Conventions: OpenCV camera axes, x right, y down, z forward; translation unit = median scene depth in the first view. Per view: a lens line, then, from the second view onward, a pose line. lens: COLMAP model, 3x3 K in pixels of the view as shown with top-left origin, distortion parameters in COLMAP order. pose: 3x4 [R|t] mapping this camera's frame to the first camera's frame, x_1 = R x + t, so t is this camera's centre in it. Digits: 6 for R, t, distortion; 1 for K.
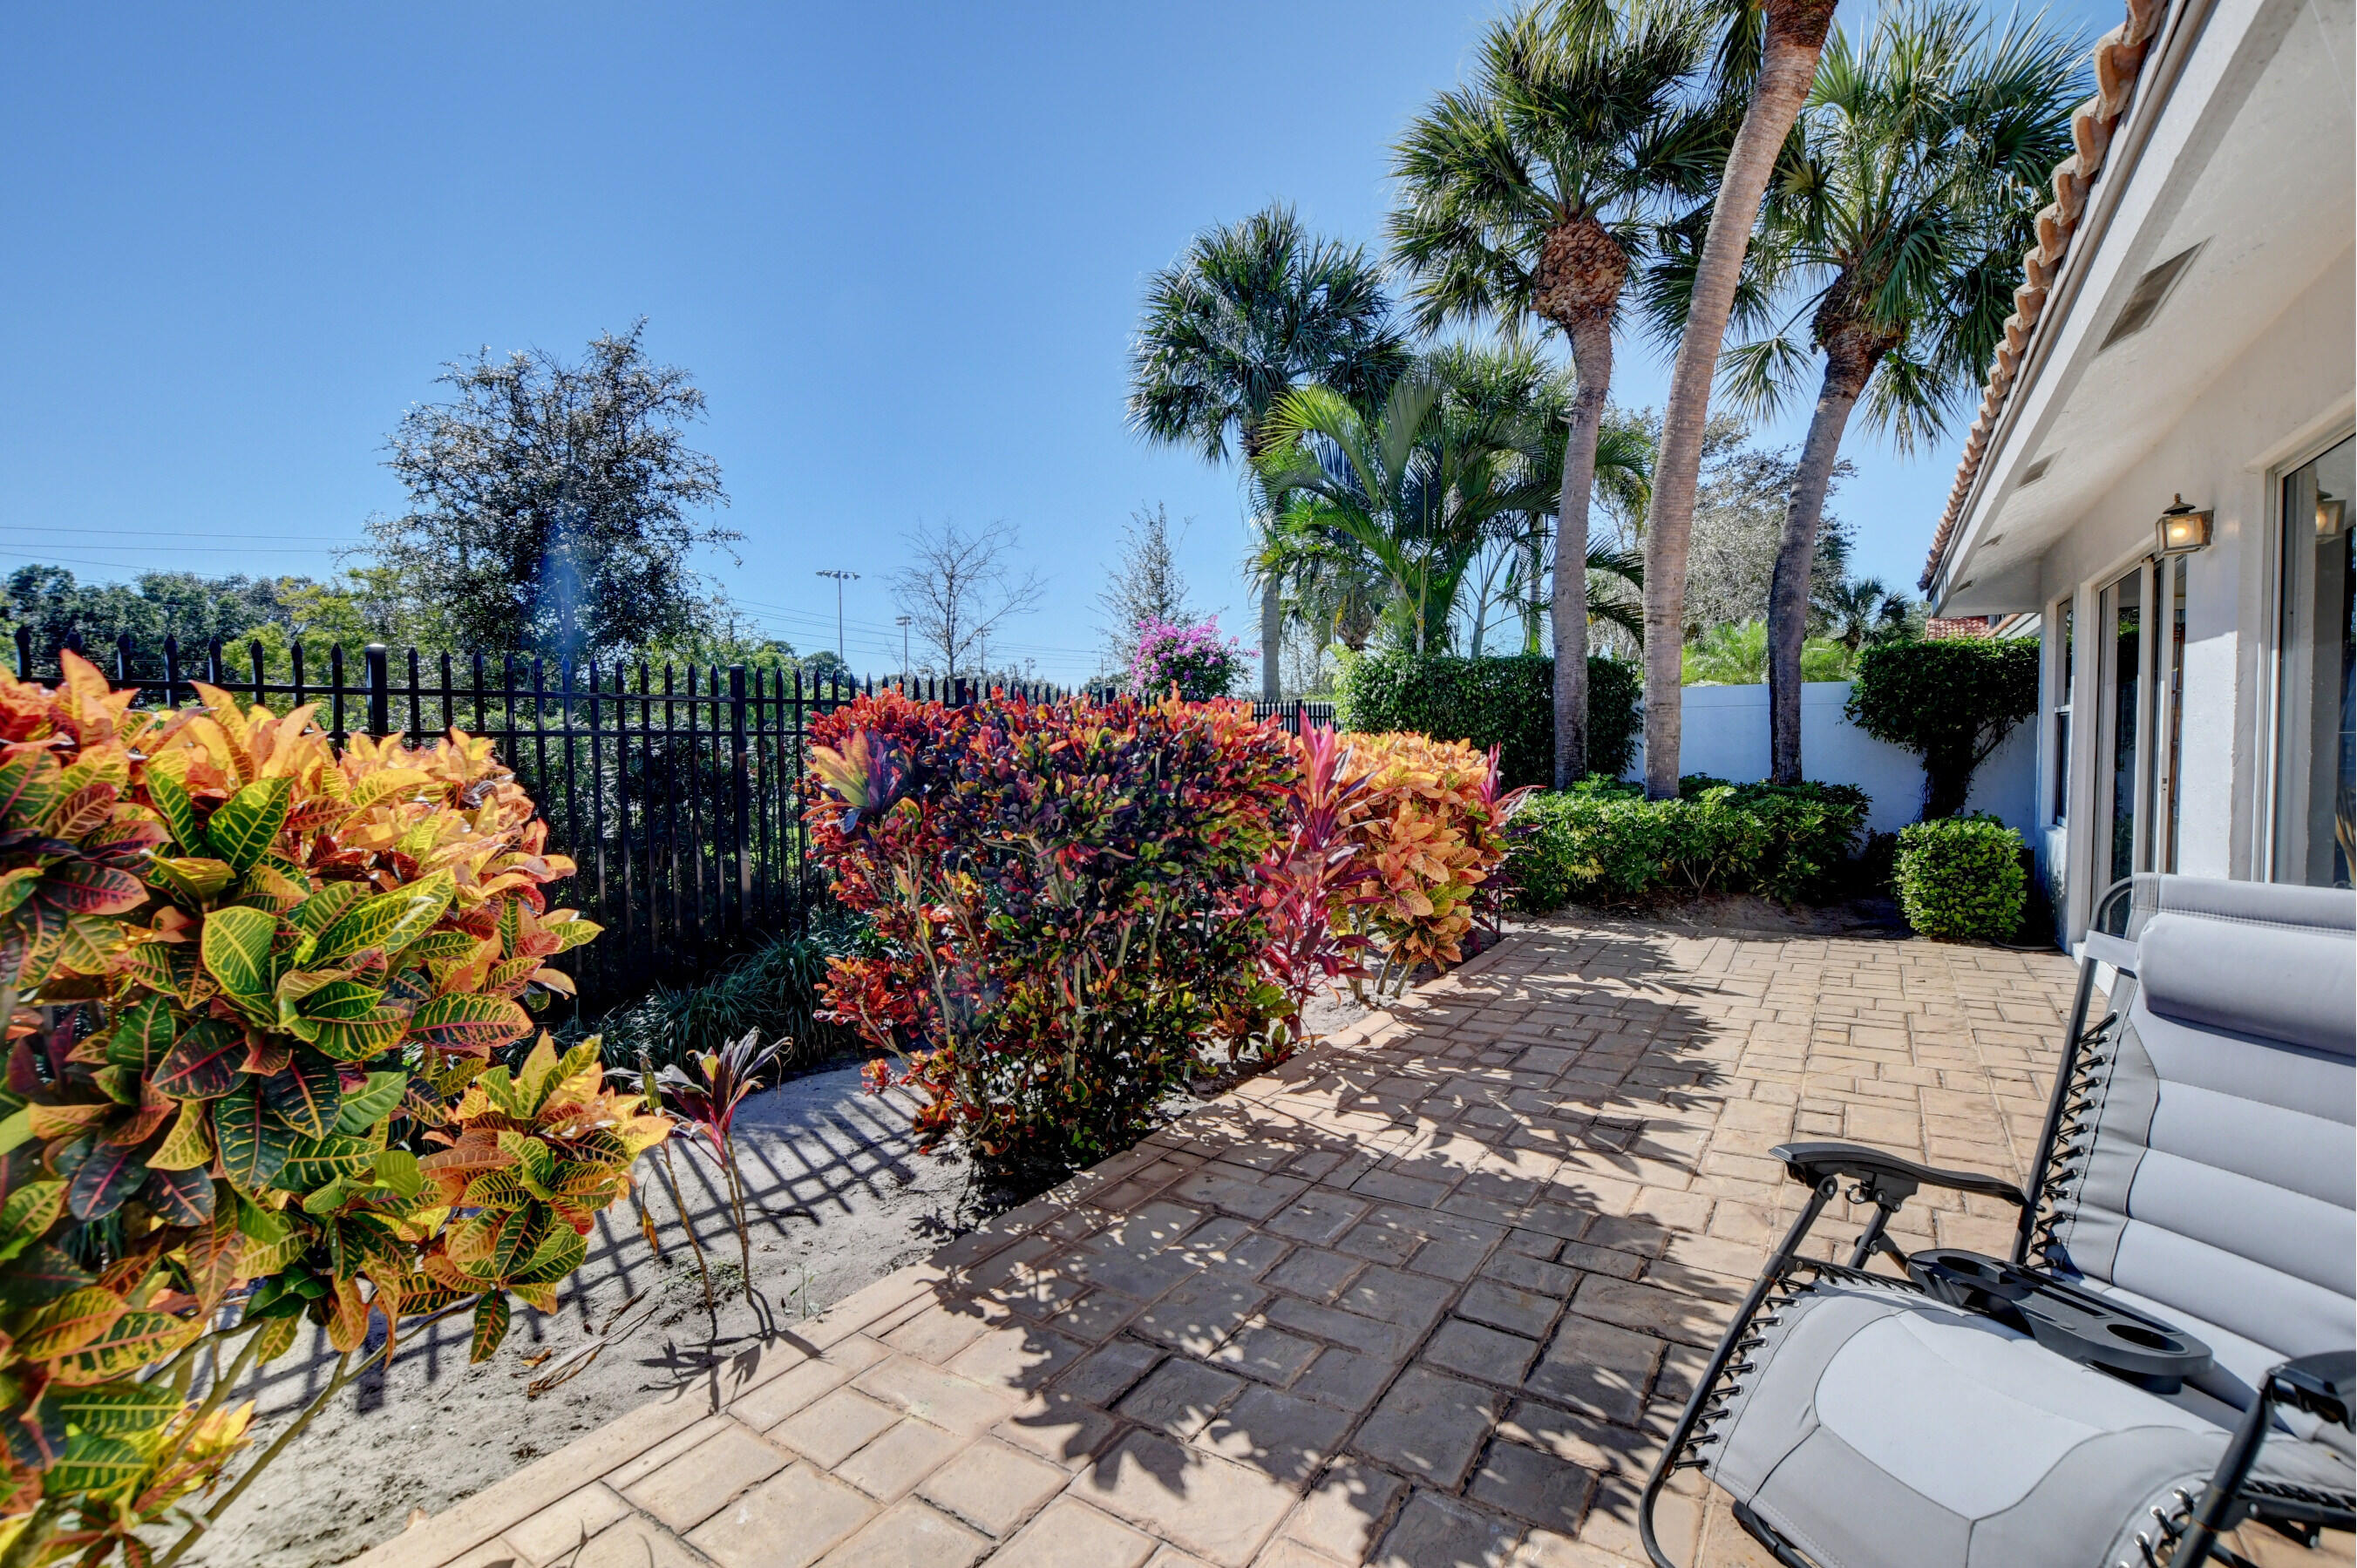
lens RADIAL K [[1046.6, 0, 1194.3], [0, 1046.6, 781.7], [0, 0, 1]] dist [-0.028484, 0.003578]
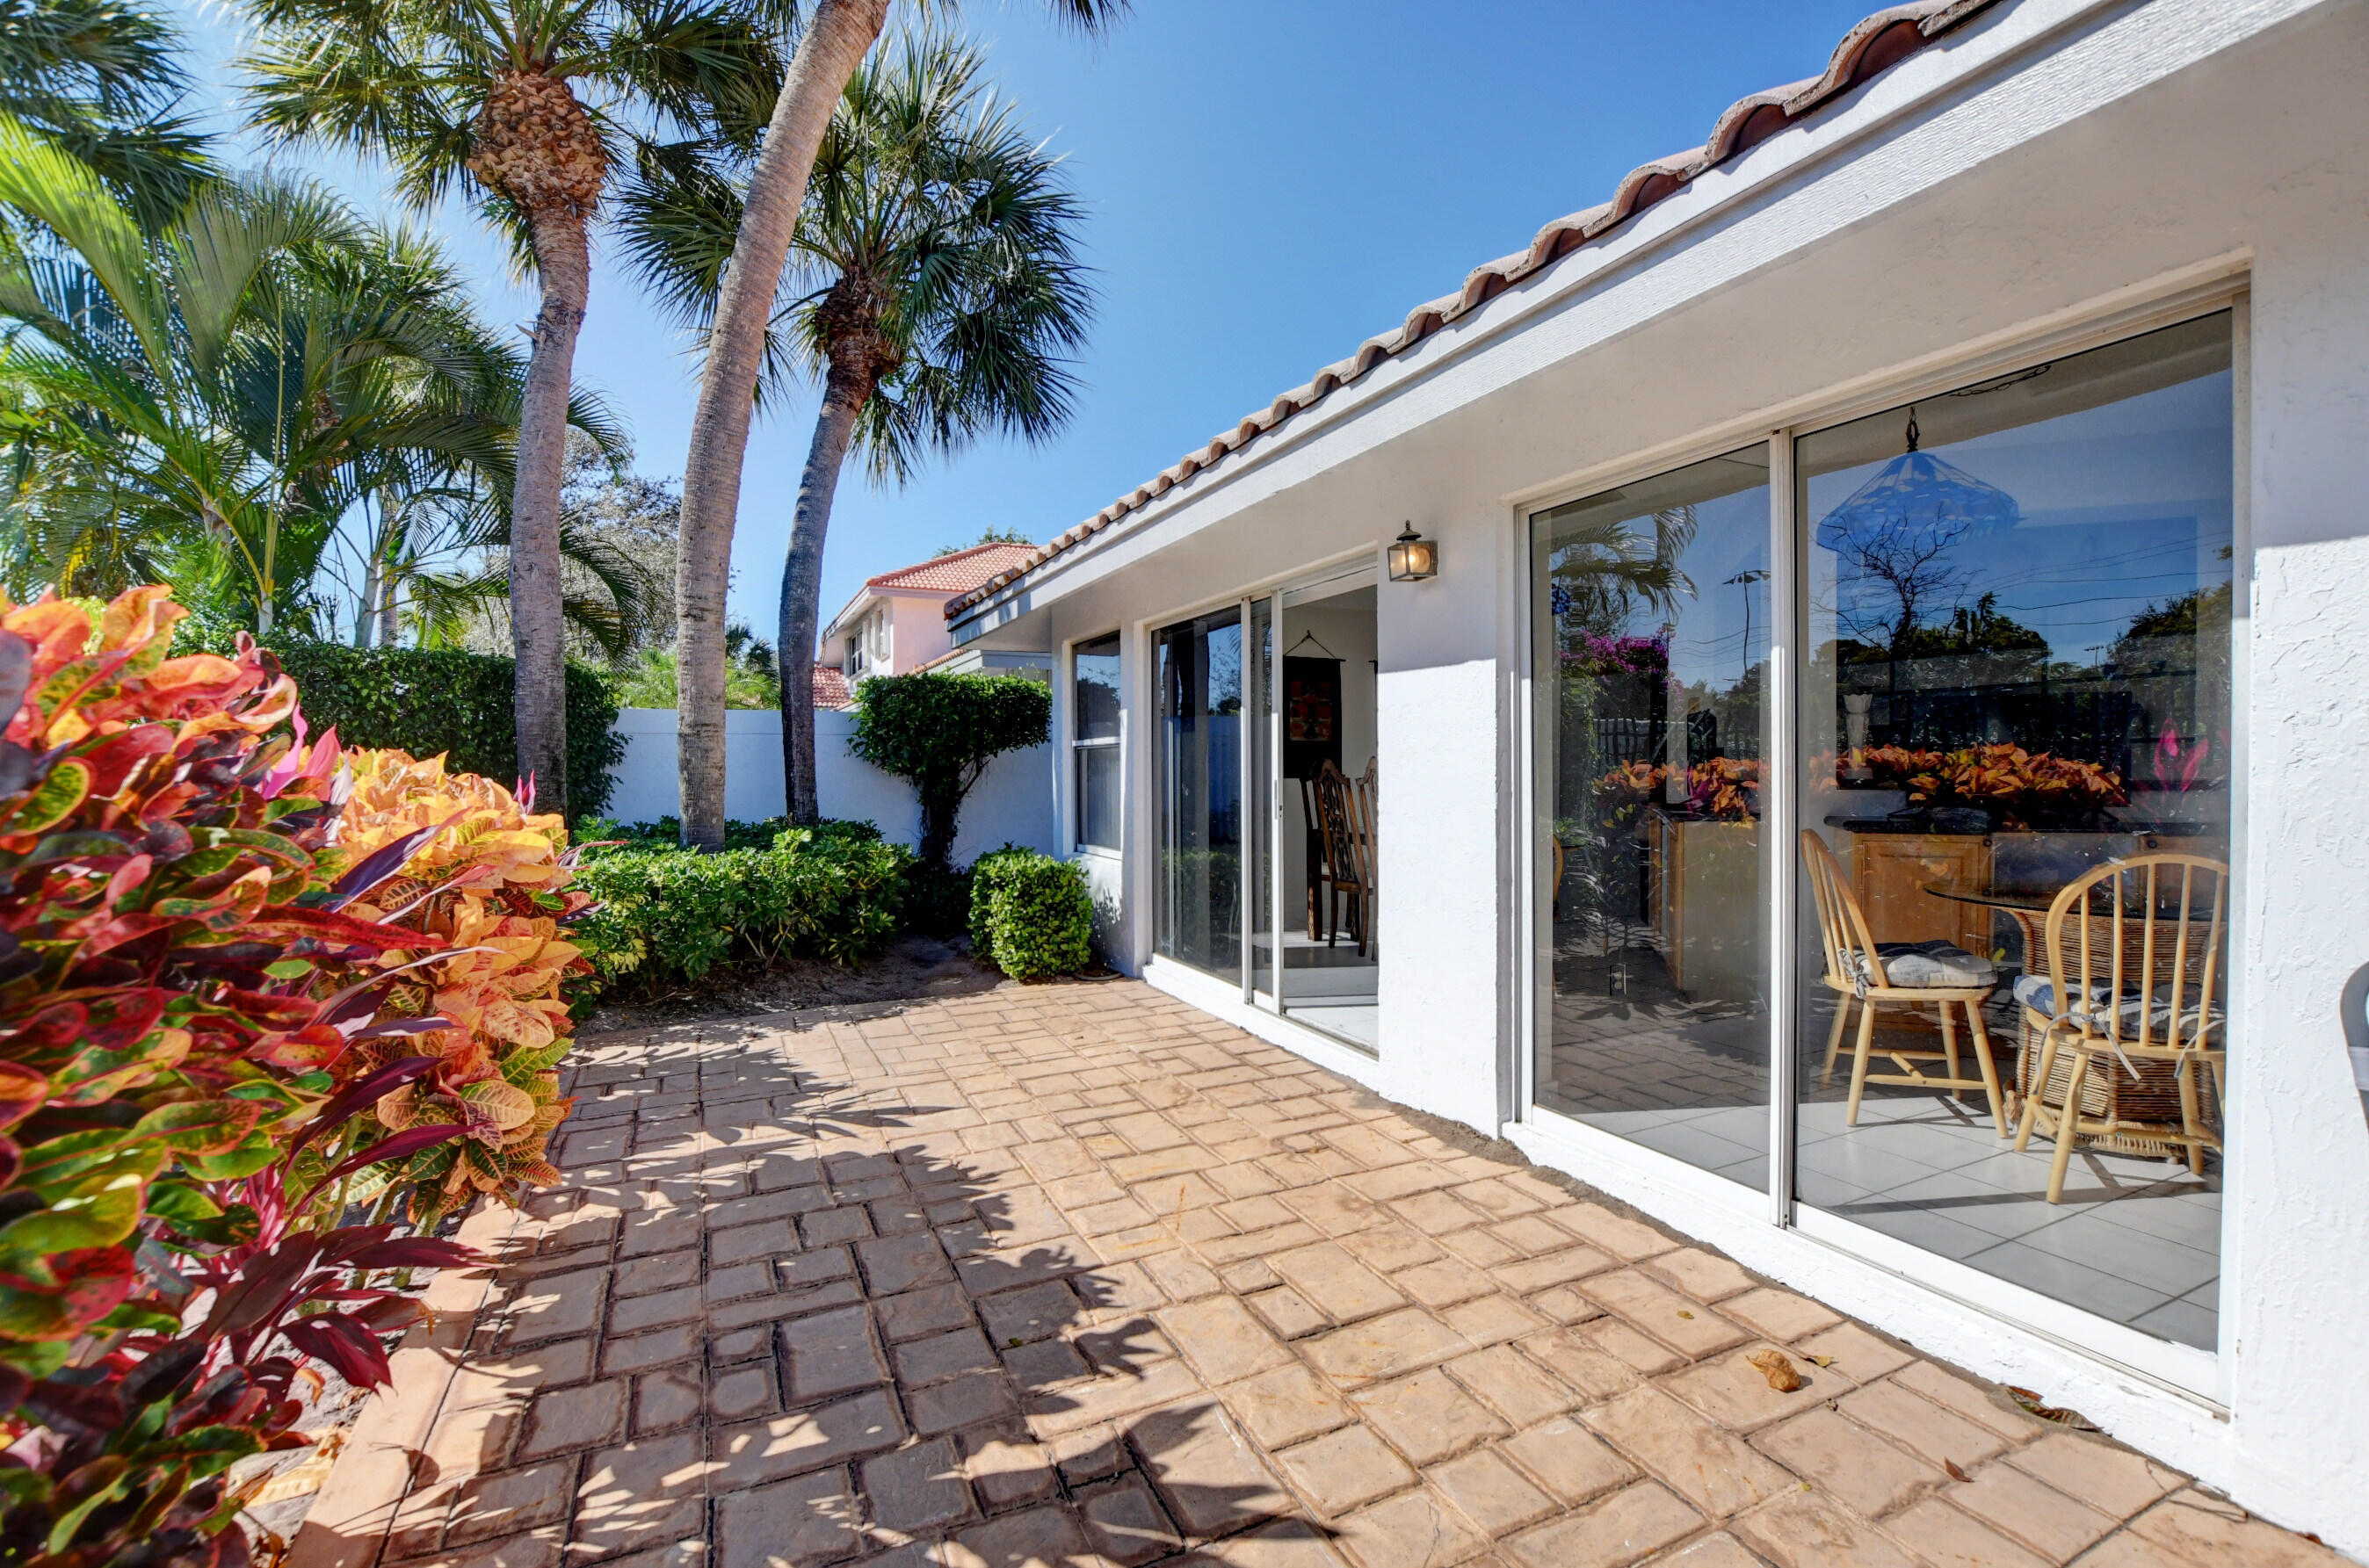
lens RADIAL K [[1051.8, 0, 1184.2], [0, 1051.8, 787.0], [0, 0, 1]] dist [-0.028484, 0.003578]
pose [[0.539217, -0.008273, 0.842126, -0.011514], [0.034011, 0.999350, -0.011960, -0.008651], [-0.841480, 0.035091, 0.539148, 0.331172]]
